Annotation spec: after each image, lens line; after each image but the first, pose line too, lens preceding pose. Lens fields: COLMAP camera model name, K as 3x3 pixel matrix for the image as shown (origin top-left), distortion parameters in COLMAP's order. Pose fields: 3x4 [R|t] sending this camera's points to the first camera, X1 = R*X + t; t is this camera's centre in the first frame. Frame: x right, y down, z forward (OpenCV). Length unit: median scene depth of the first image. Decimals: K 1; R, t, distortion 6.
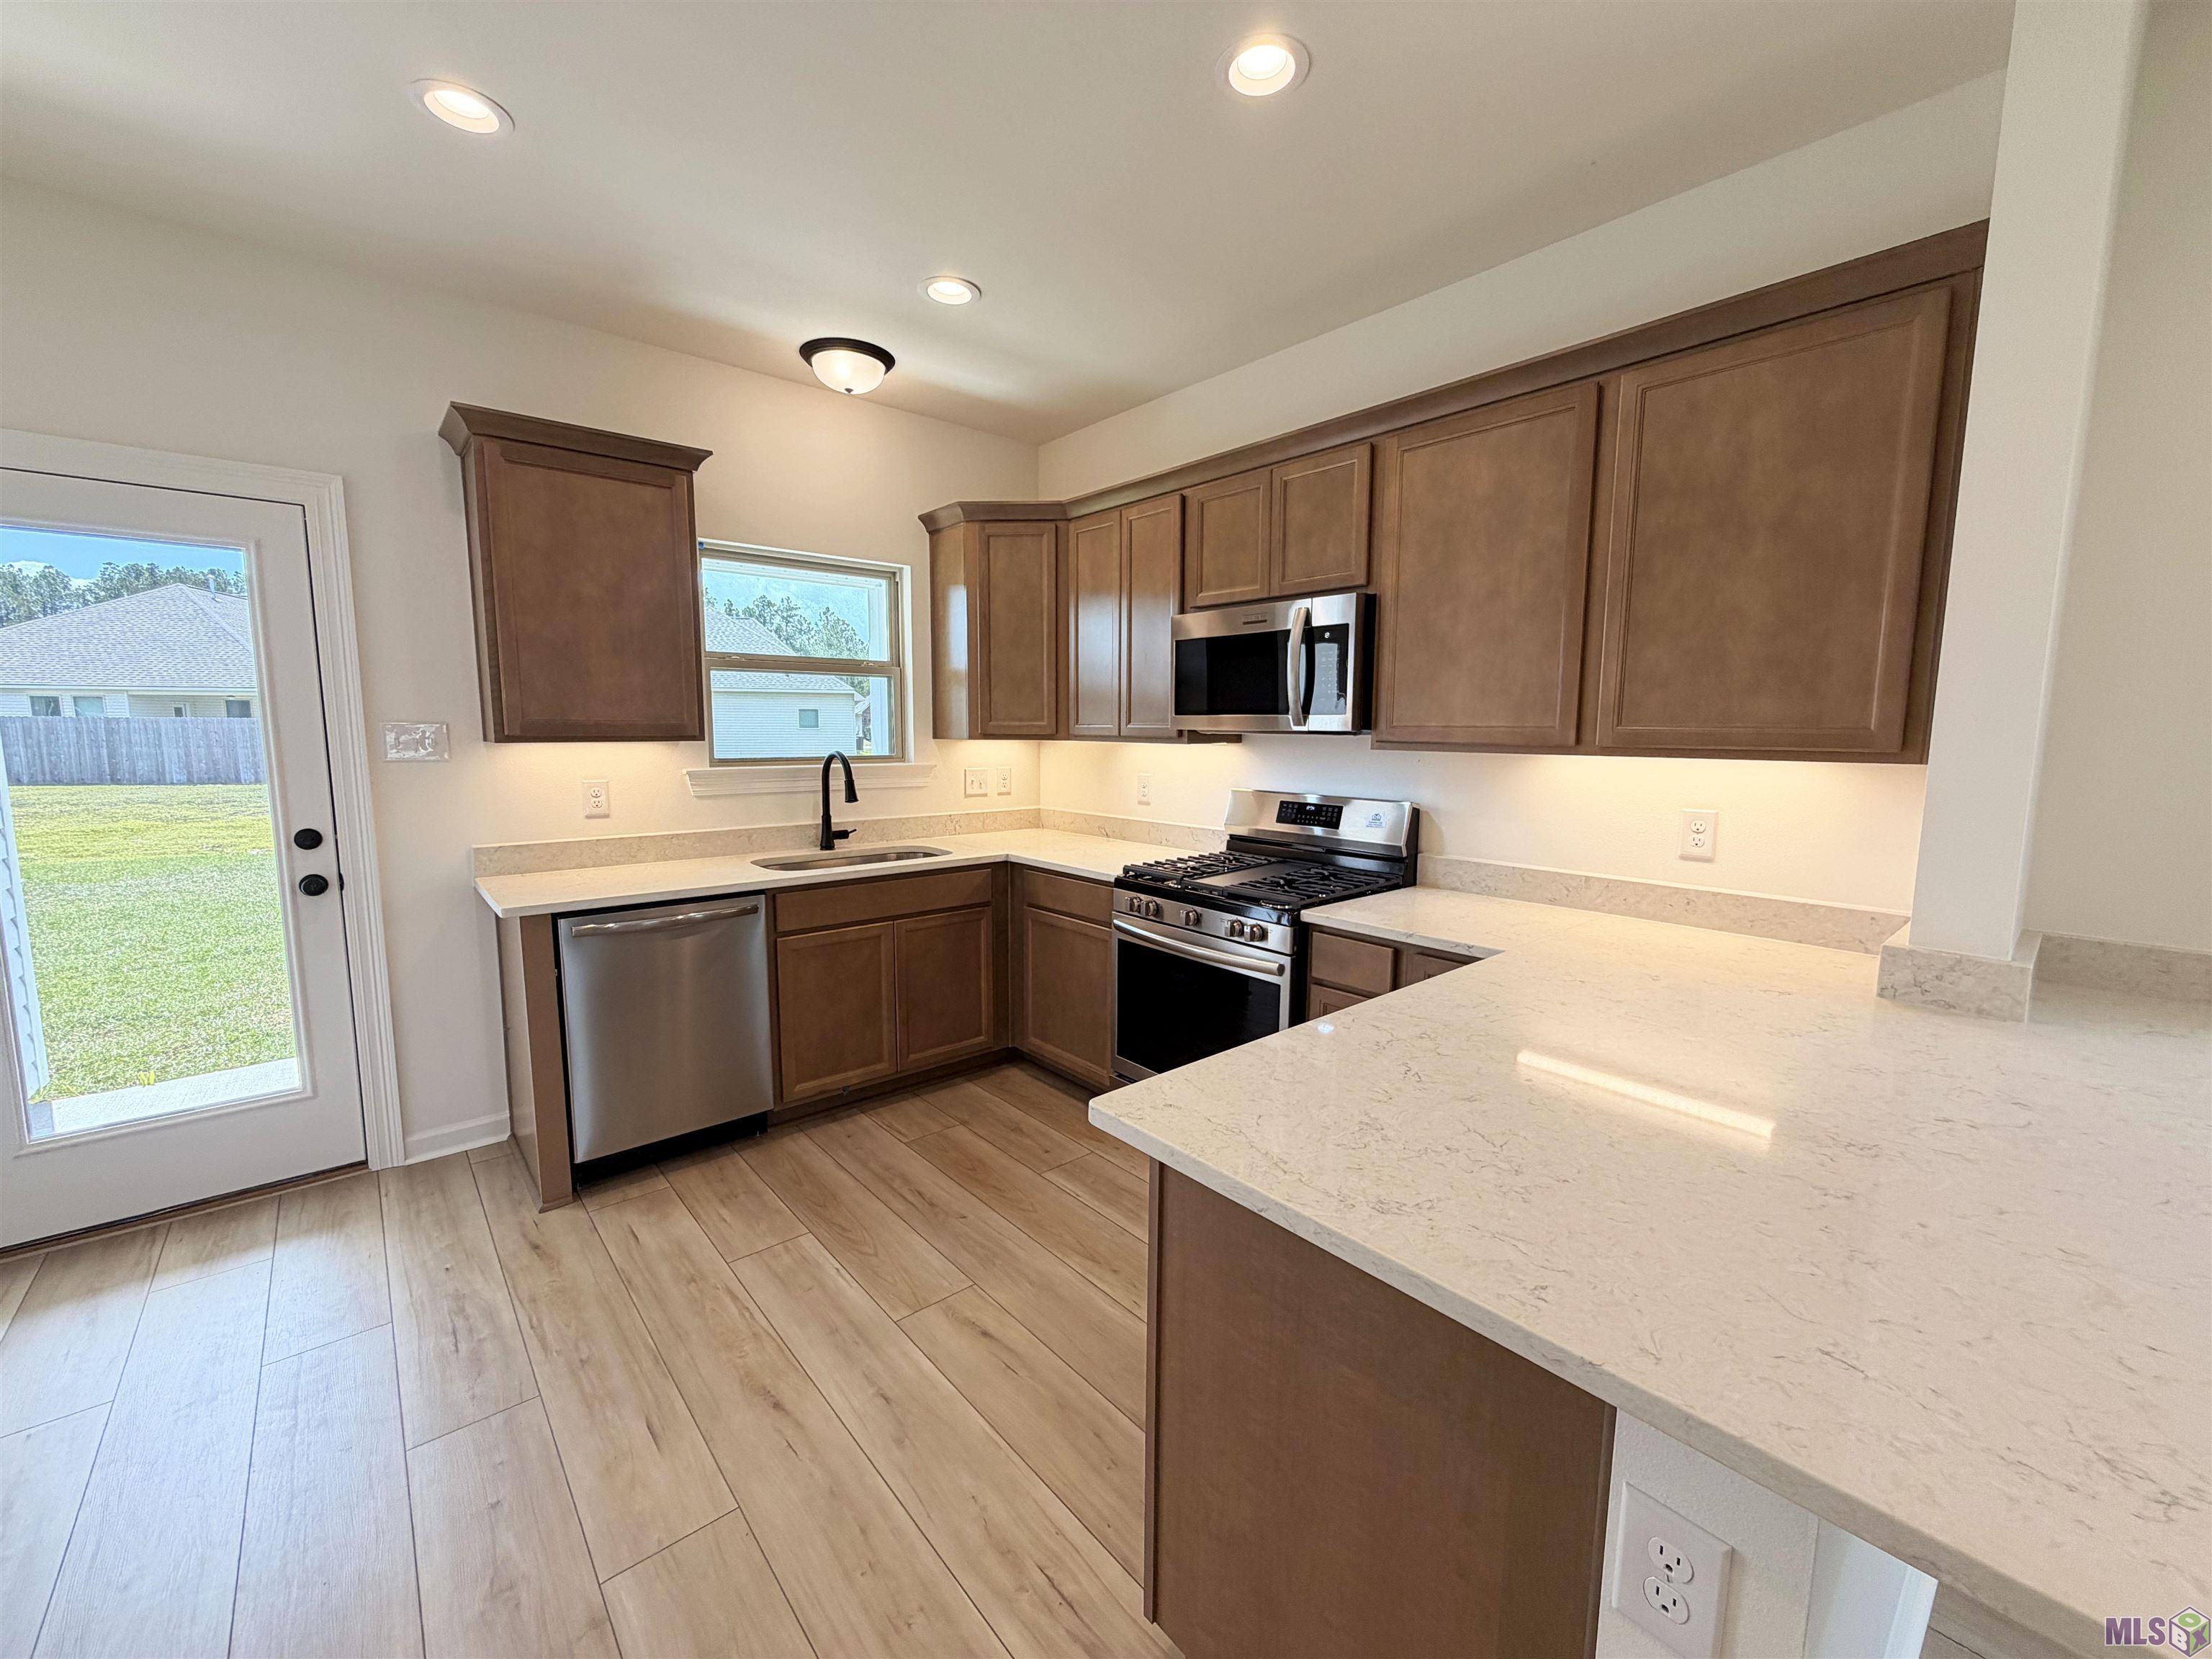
lens RADIAL K [[899.1, 0, 1102.8], [0, 899.1, 832.3], [0, 0, 1]] dist [0.000569, -0.000362]
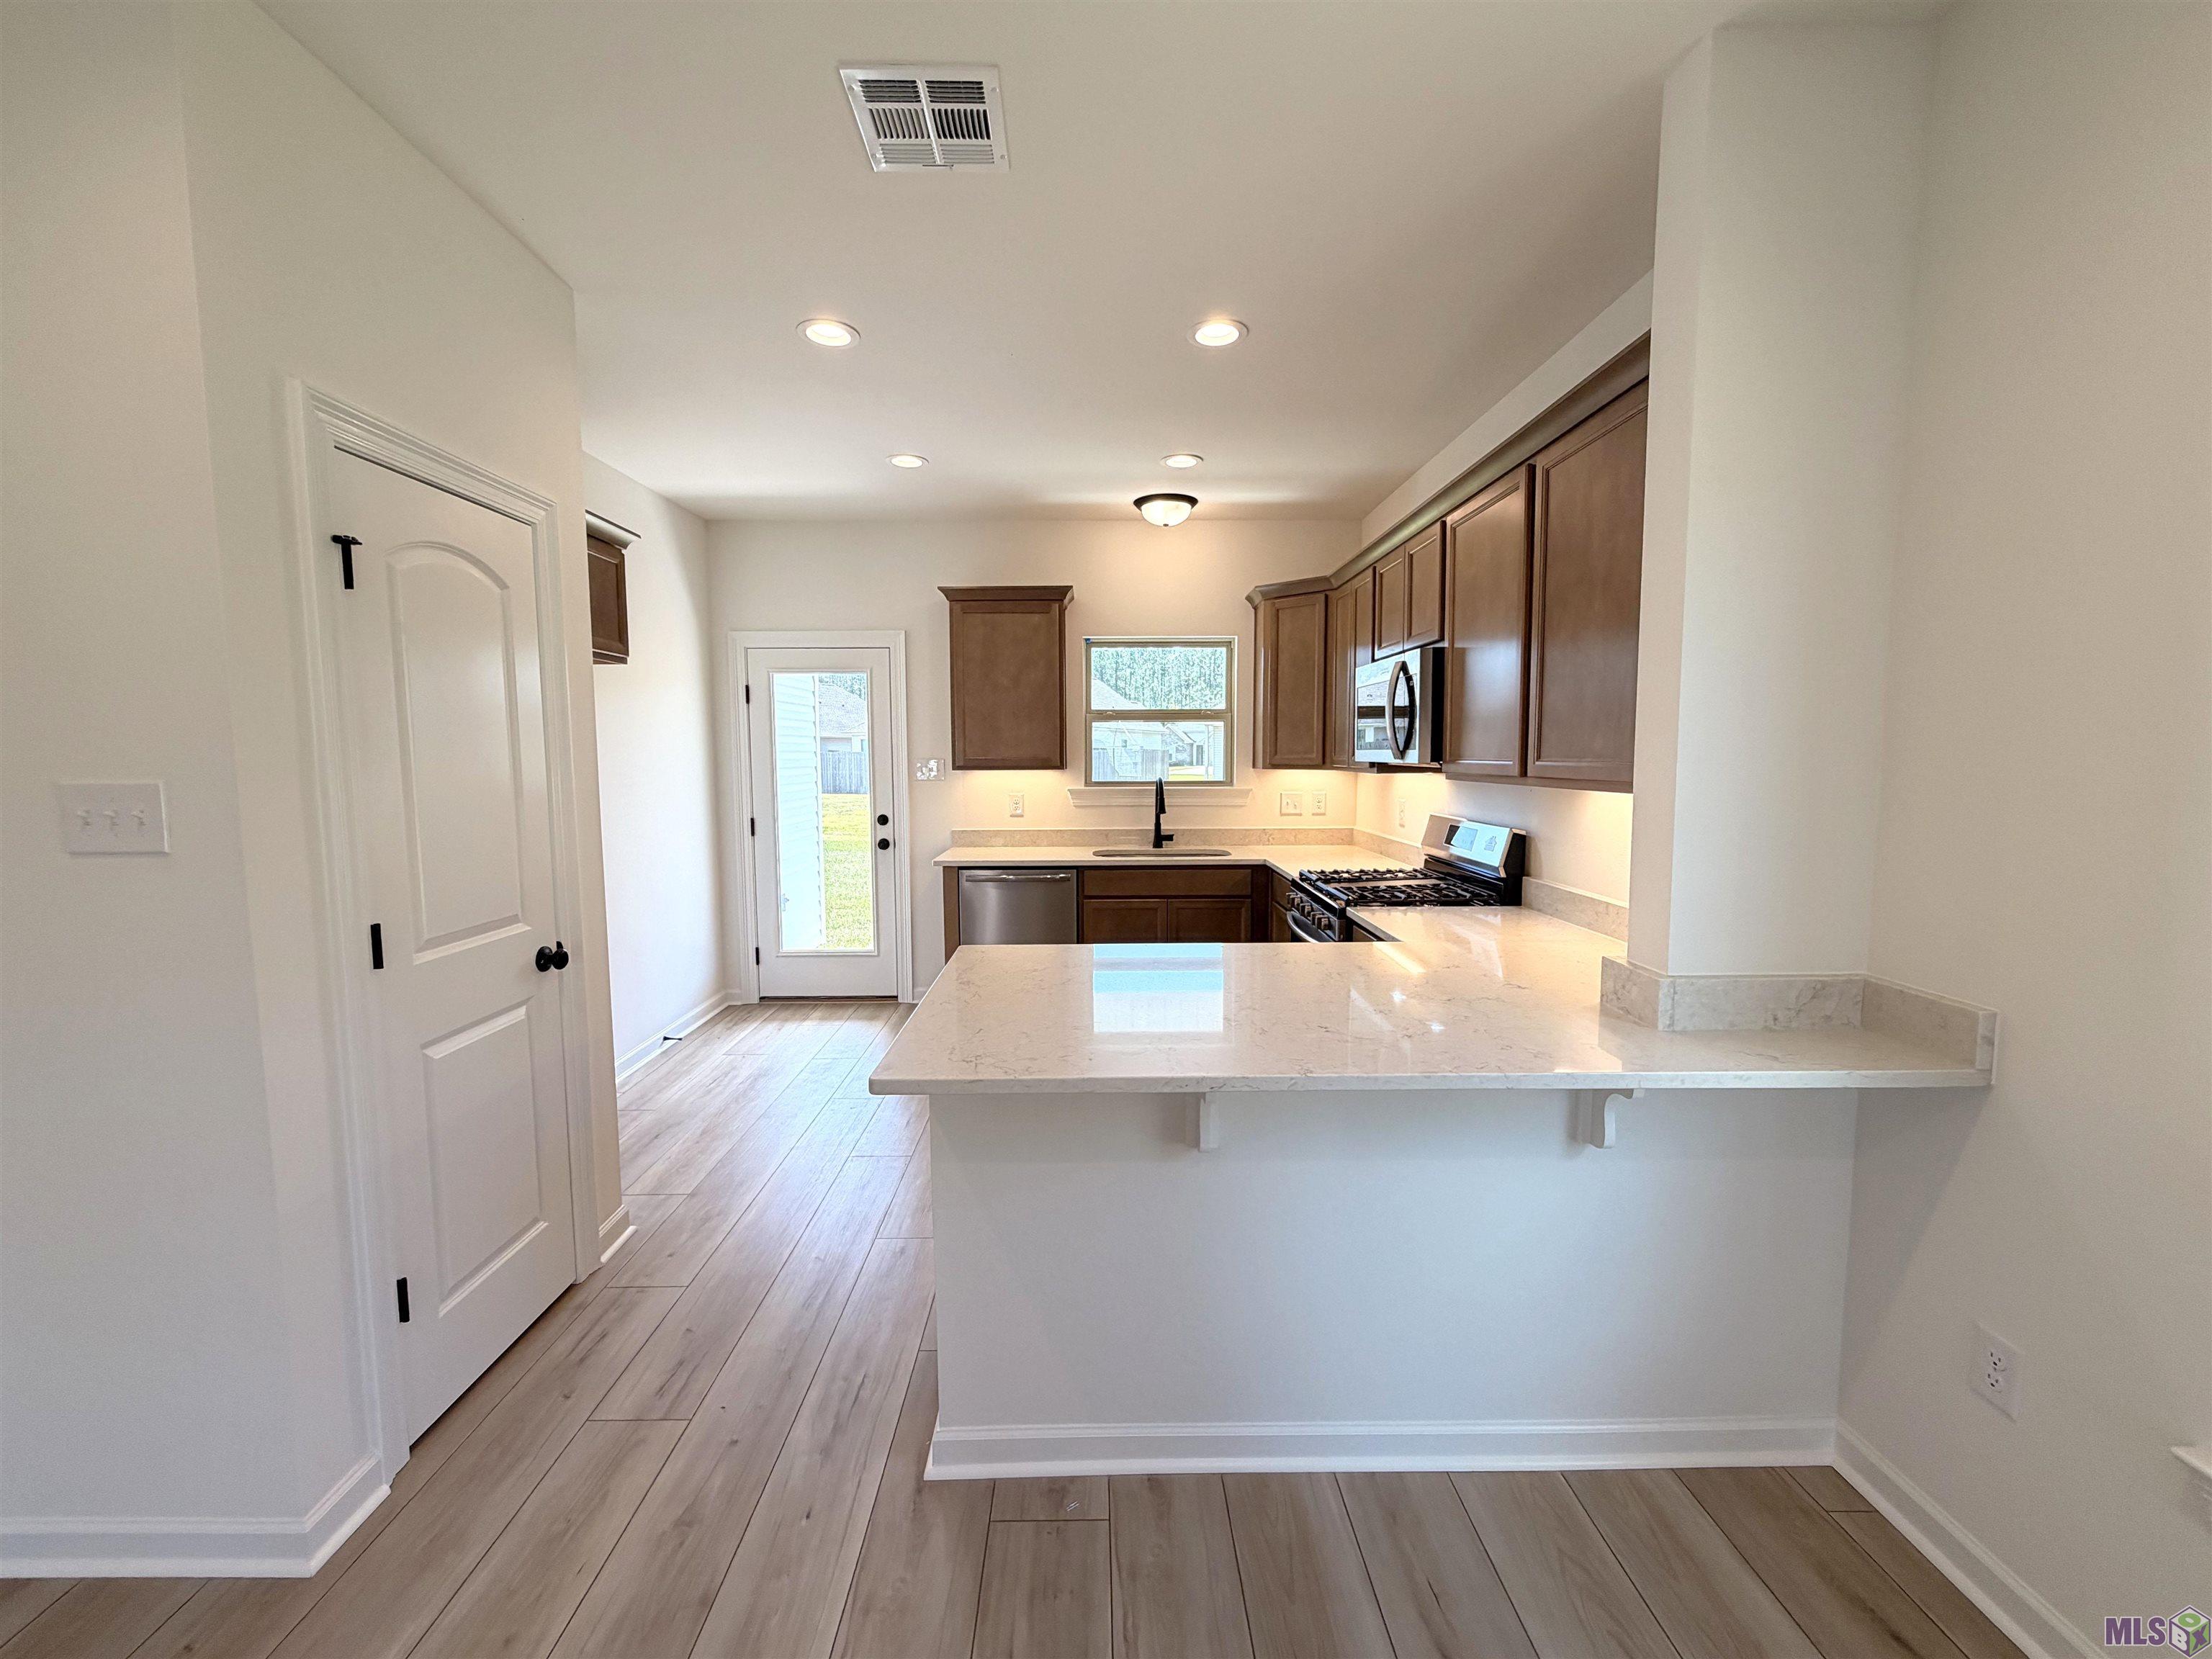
lens RADIAL K [[899.1, 0, 1102.8], [0, 899.1, 832.3], [0, 0, 1]] dist [0.000569, -0.000362]
pose [[0.760979, 0.048747, -0.646943, 0.654654], [-0.068821, 0.997612, -0.005783, 0.011599], [0.645117, 0.048924, 0.762516, -0.145544]]
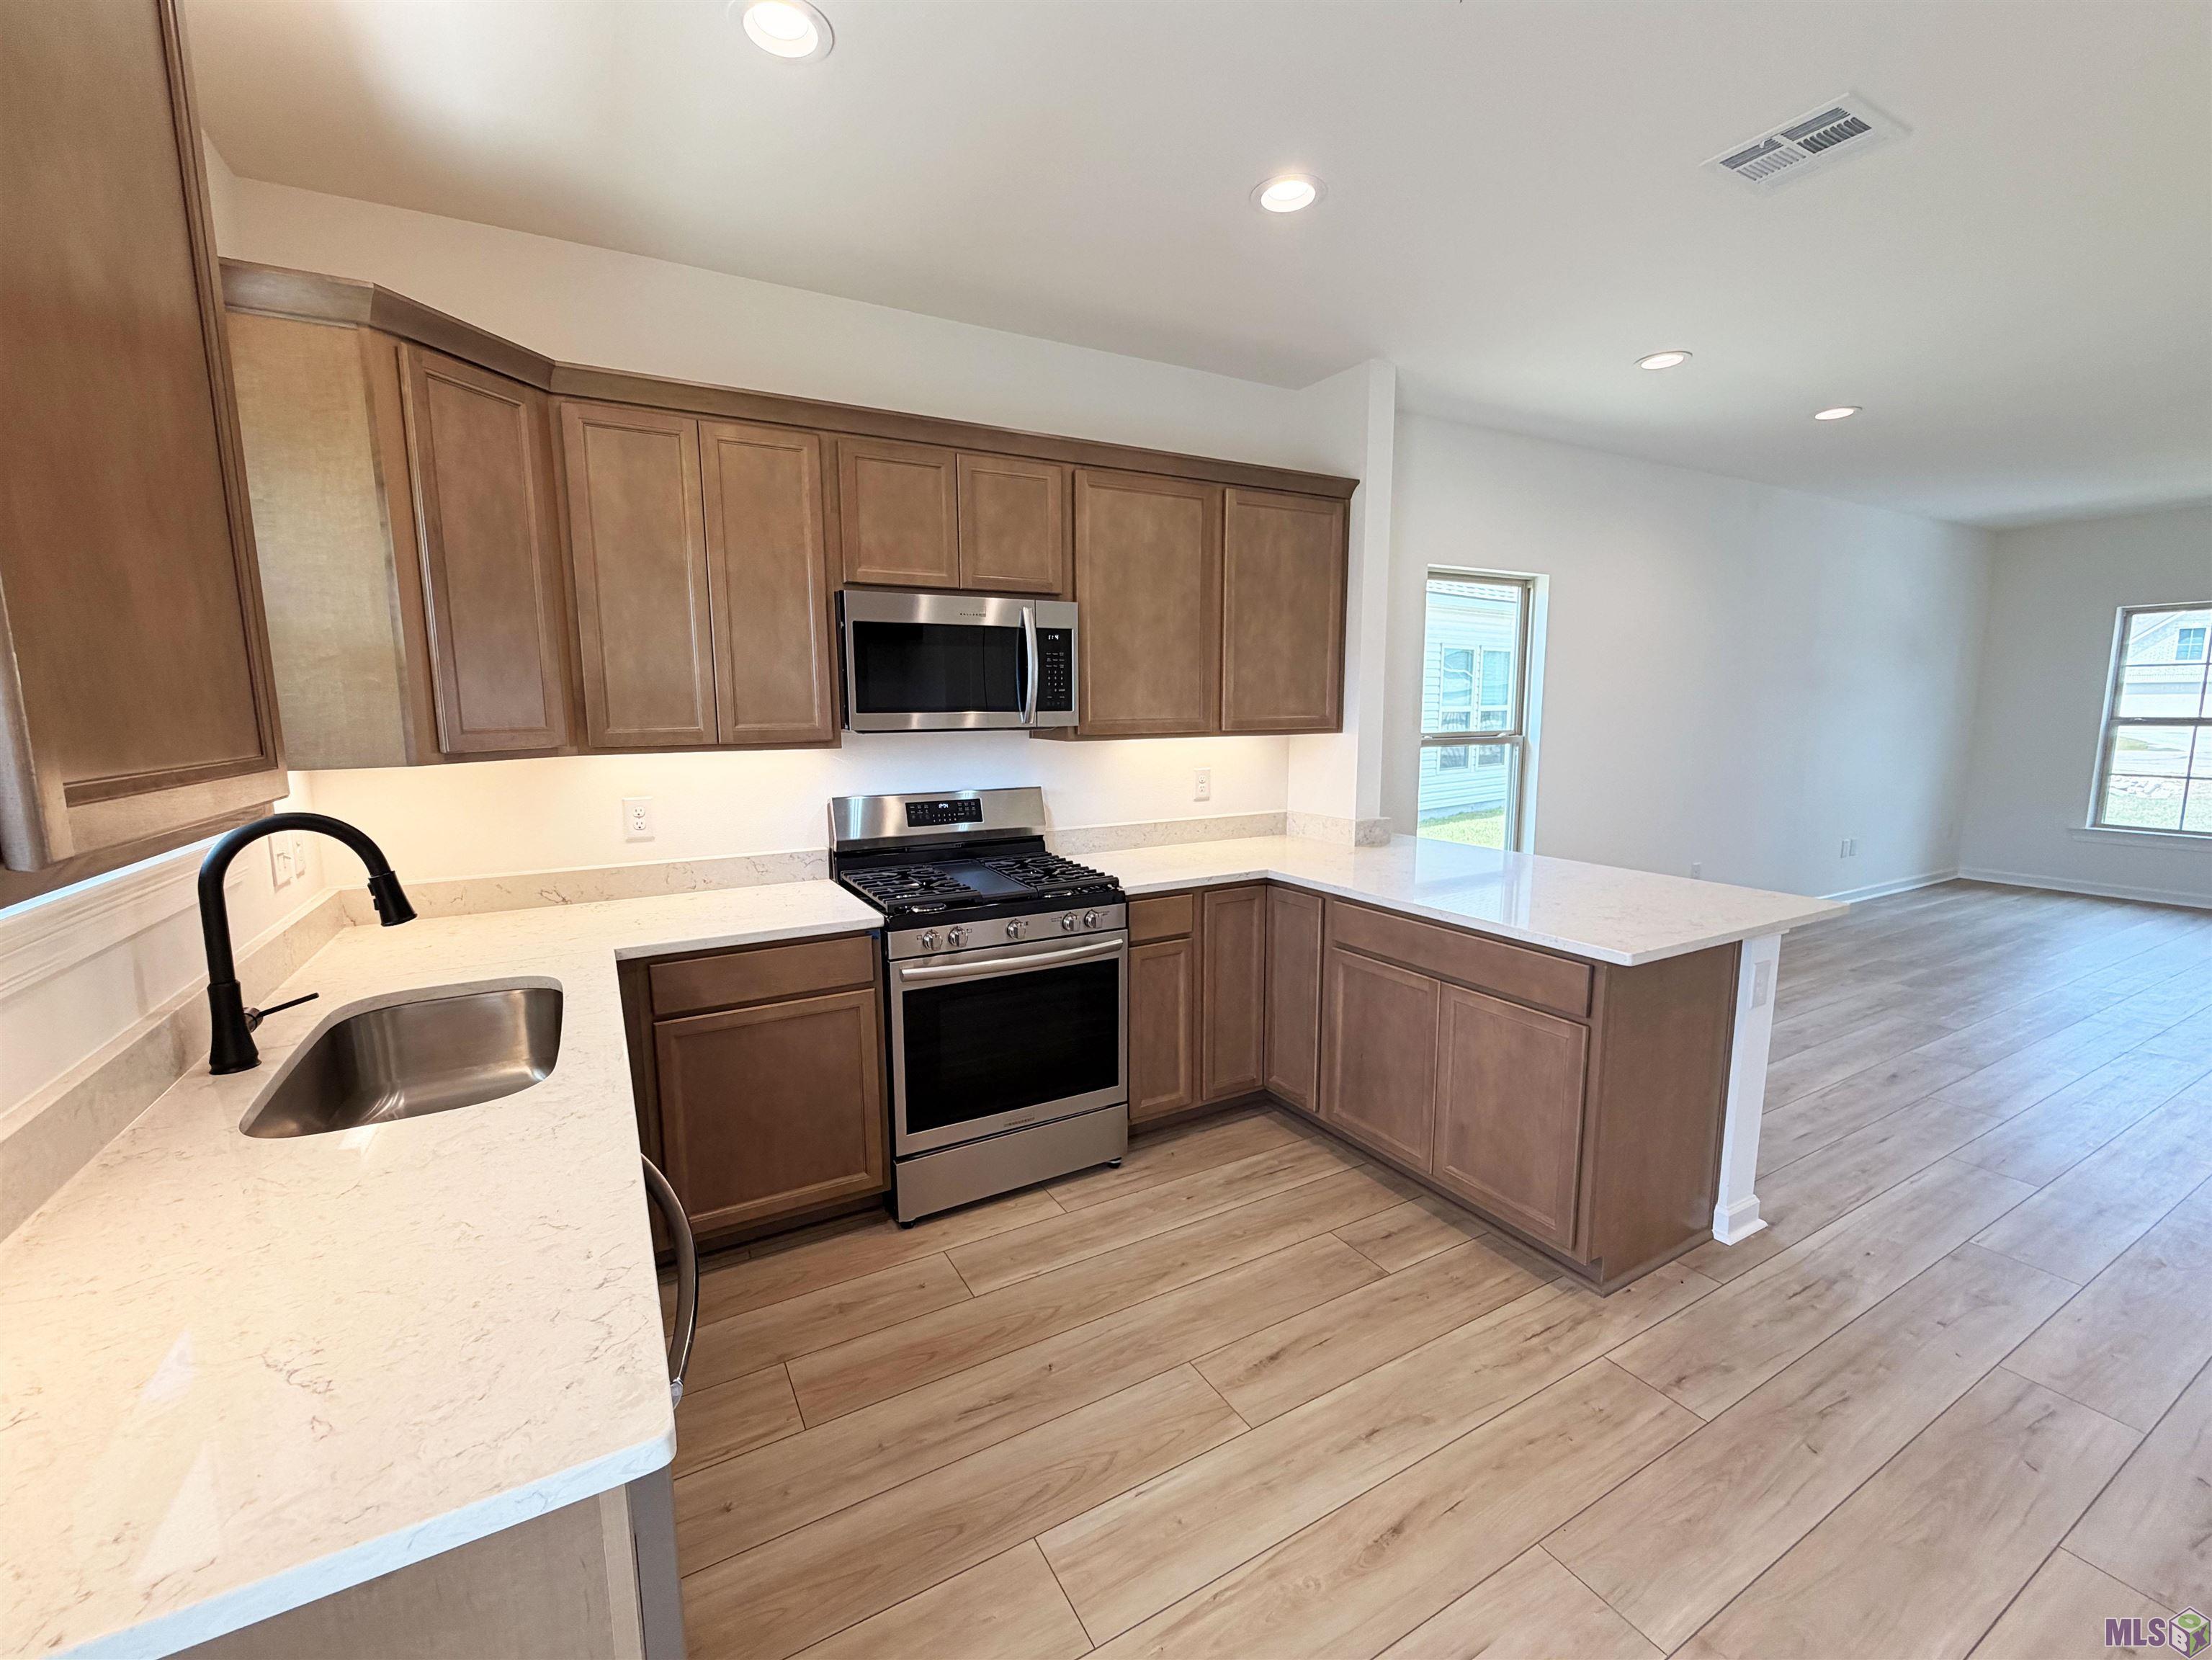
lens RADIAL K [[899.2, 0, 1102.8], [0, 899.2, 832.8], [0, 0, 1]] dist [0.000569, -0.000362]
pose [[0.195786, -0.161244, 0.967300, -0.745529], [0.115847, 0.983285, 0.140461, -0.122488], [-0.973780, 0.084559, 0.211193, 0.667693]]
